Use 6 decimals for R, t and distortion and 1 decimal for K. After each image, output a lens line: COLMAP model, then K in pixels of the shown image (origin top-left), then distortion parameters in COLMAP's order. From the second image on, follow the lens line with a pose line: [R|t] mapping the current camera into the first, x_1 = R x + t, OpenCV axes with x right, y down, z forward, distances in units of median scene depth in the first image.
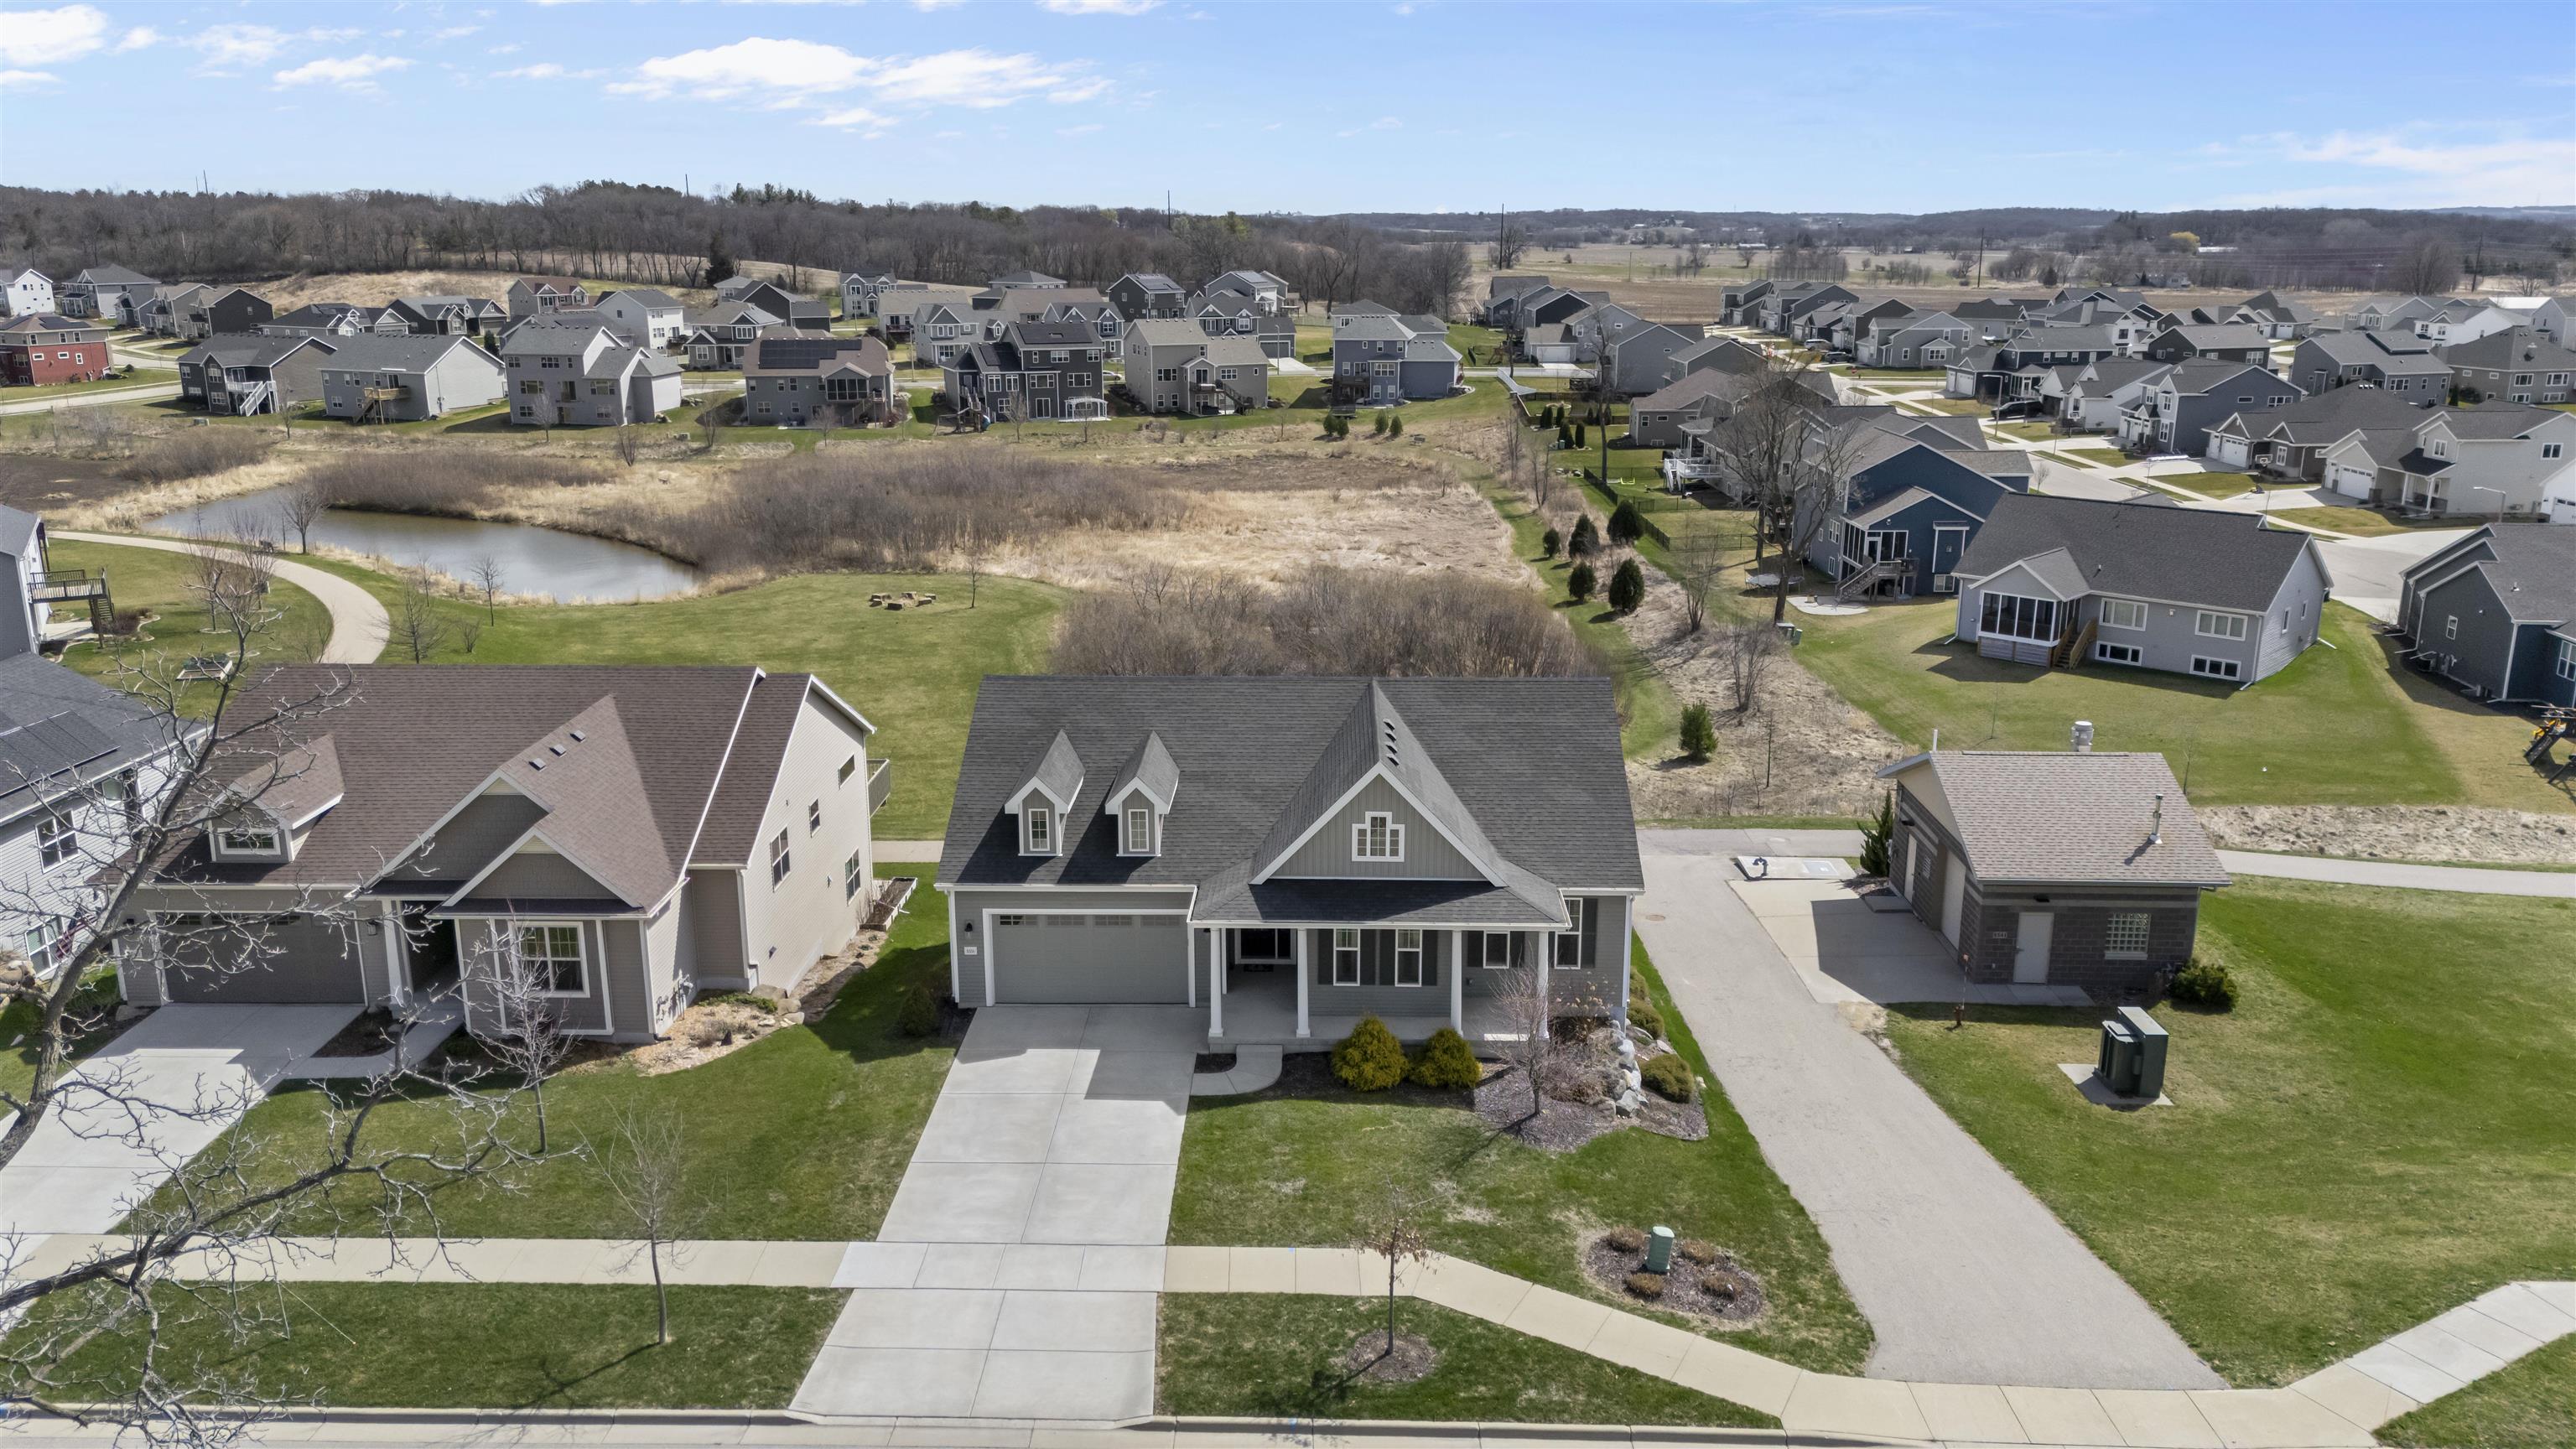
lens RADIAL K [[1864.8, 0, 1316.1], [0, 1864.8, 729.1], [0, 0, 1]] dist [0.106535, -0.119068]
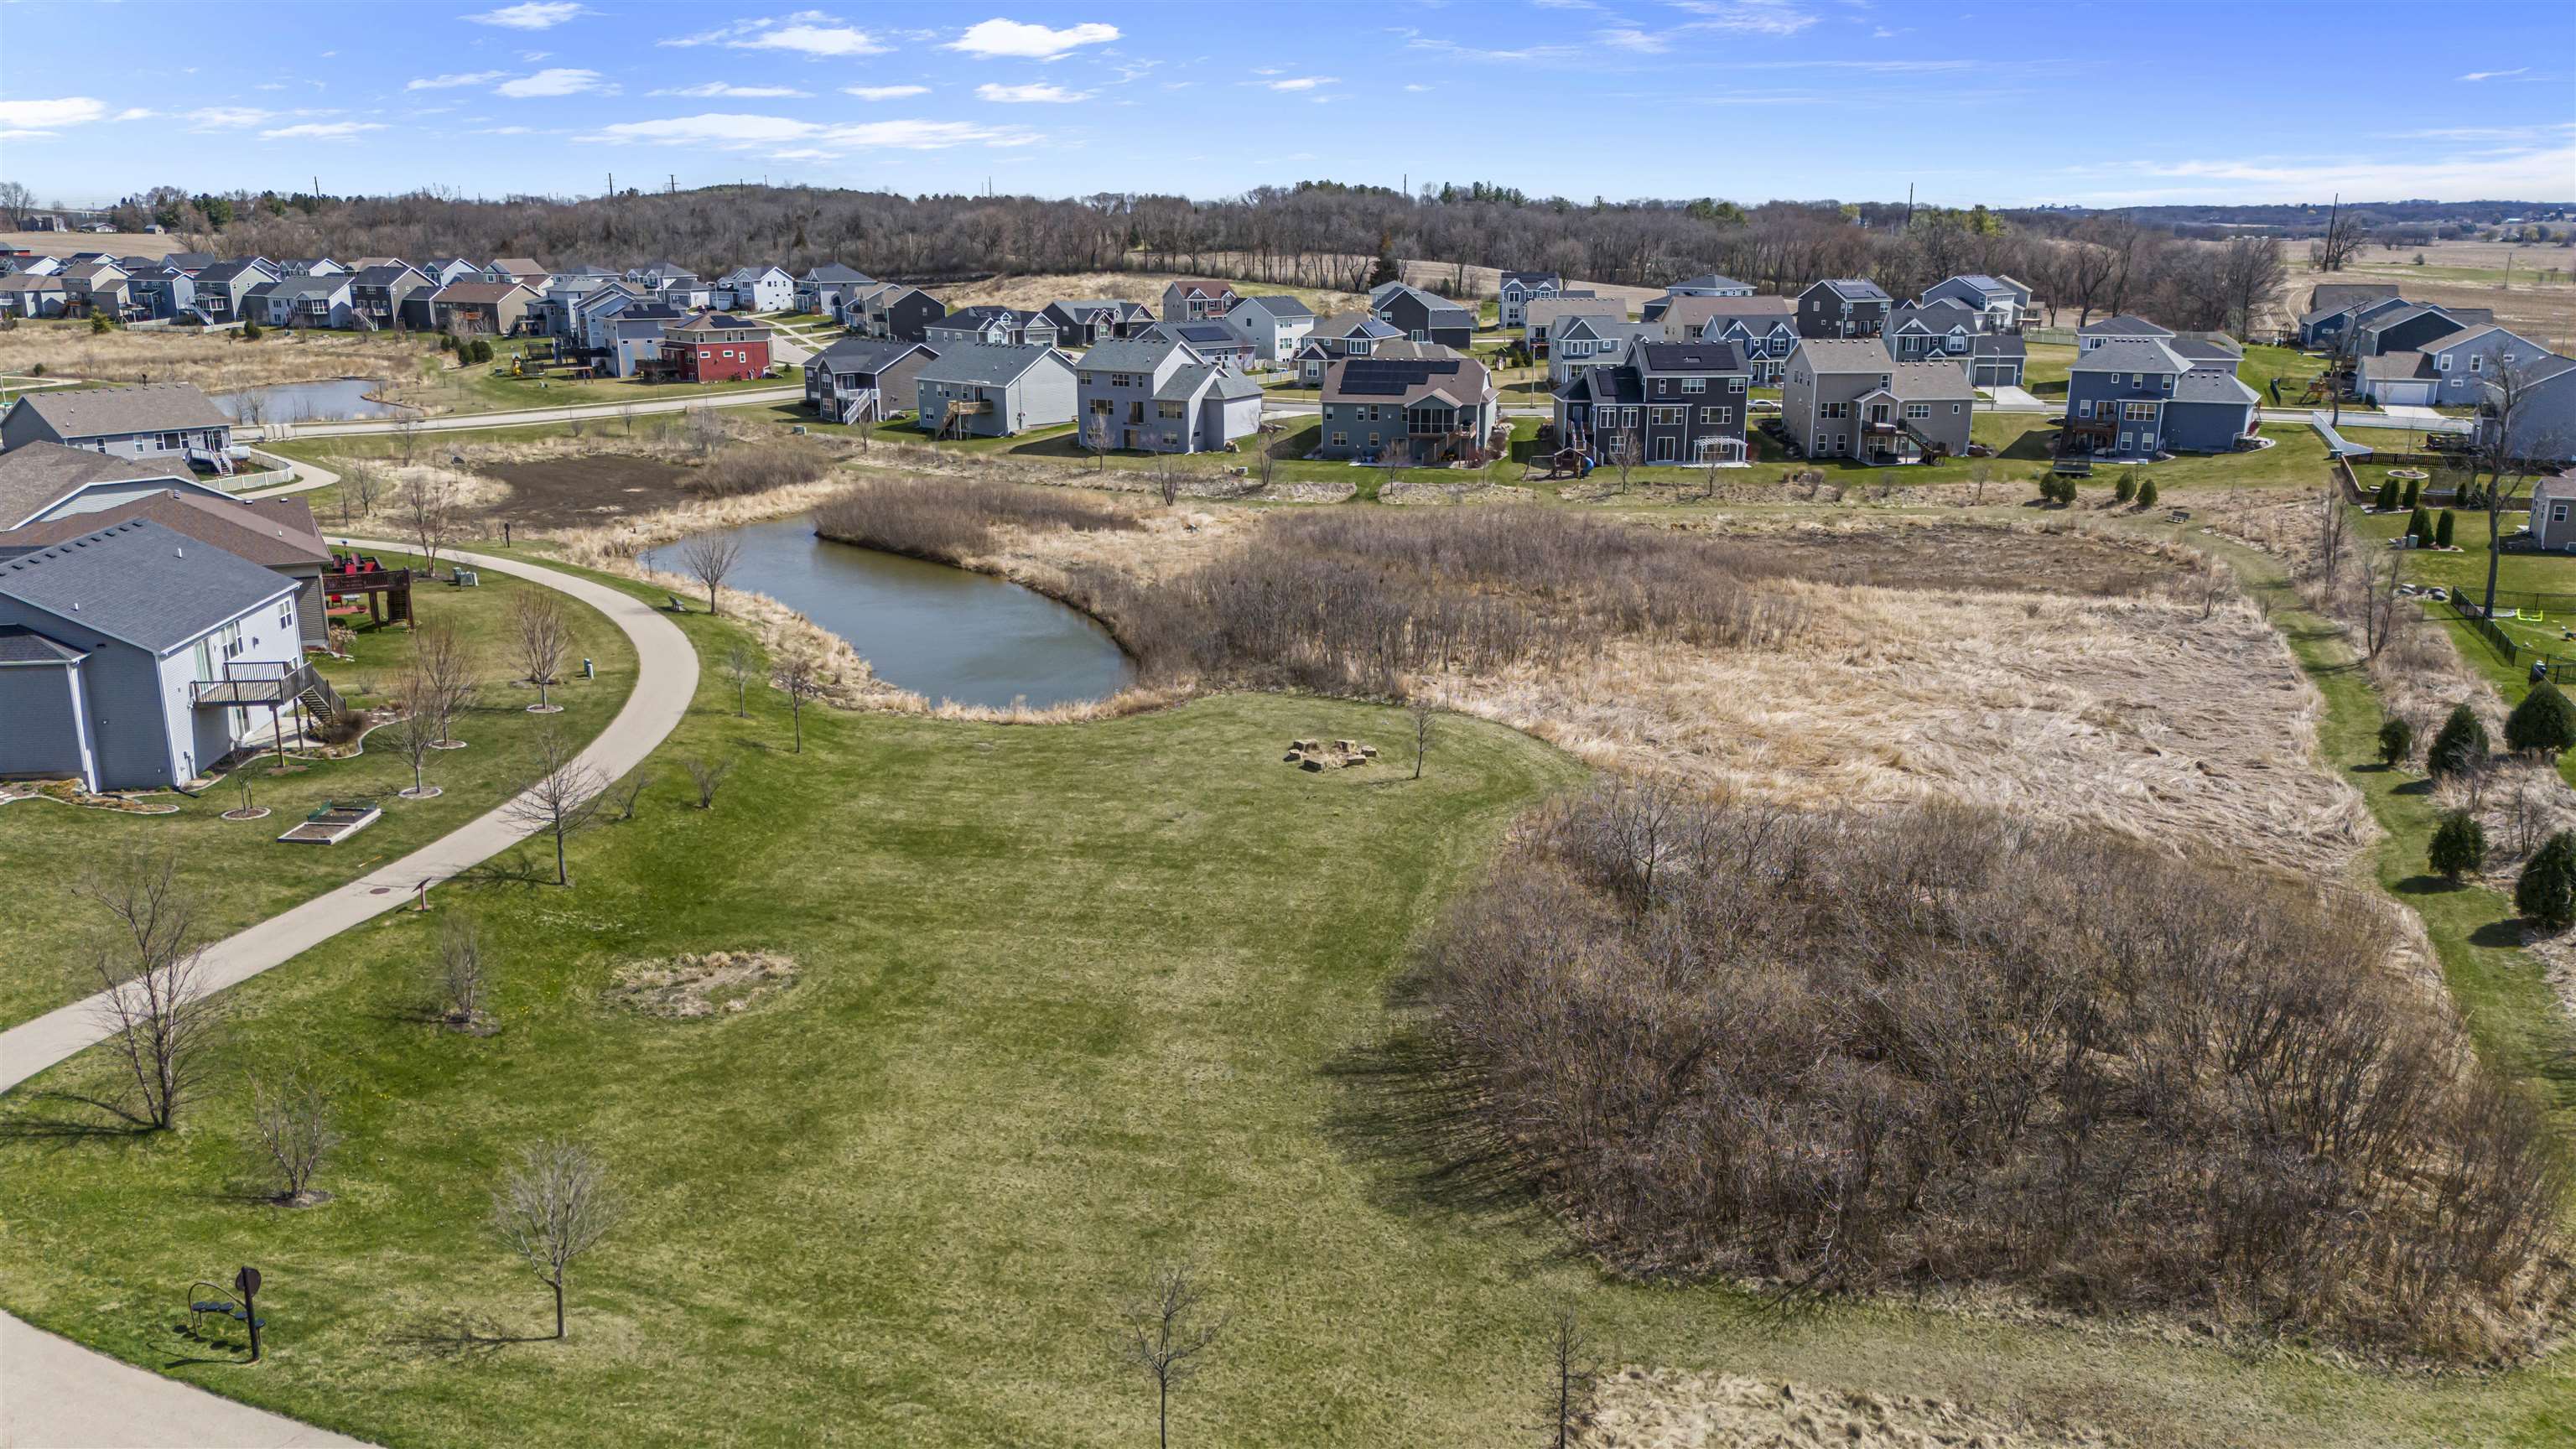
lens RADIAL K [[1864.8, 0, 1316.1], [0, 1864.8, 729.1], [0, 0, 1]] dist [0.106535, -0.119068]
pose [[0.929393, 0.099443, -0.355442, 0.013229], [-0.099071, 0.994893, 0.019297, -0.051770], [0.355546, 0.017280, 0.934499, 0.193086]]
